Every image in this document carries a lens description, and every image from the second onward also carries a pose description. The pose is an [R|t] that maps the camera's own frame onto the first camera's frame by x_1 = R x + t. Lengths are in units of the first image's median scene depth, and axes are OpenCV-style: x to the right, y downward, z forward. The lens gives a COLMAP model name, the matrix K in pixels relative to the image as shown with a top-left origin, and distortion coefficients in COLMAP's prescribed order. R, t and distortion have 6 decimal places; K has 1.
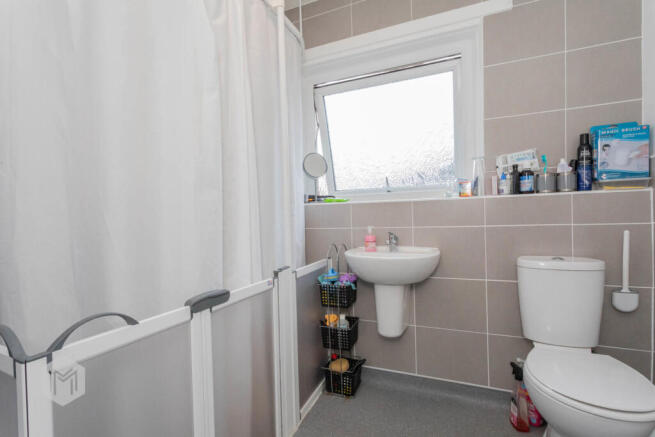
lens RADIAL K [[310.9, 0, 323.8], [0, 310.9, 217.2], [0, 0, 1]] dist [0.000346, 0.000115]
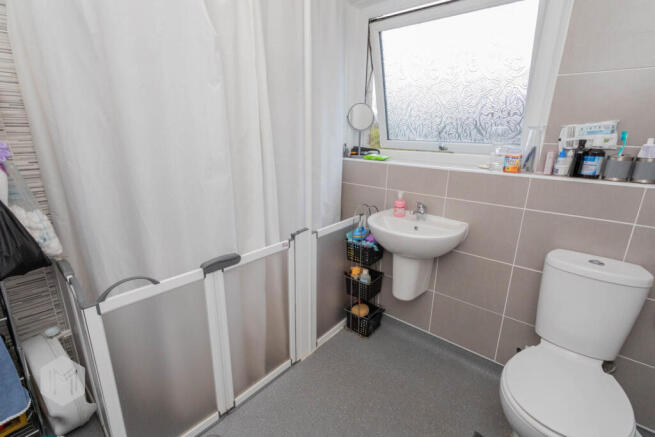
lens RADIAL K [[310.9, 0, 323.8], [0, 310.9, 217.2], [0, 0, 1]] dist [0.000346, 0.000115]
pose [[0.952584, 0.117283, -0.280764, 0.223206], [-0.036146, 0.959814, 0.278301, -0.172729], [0.302121, -0.254956, 0.918542, 0.009535]]
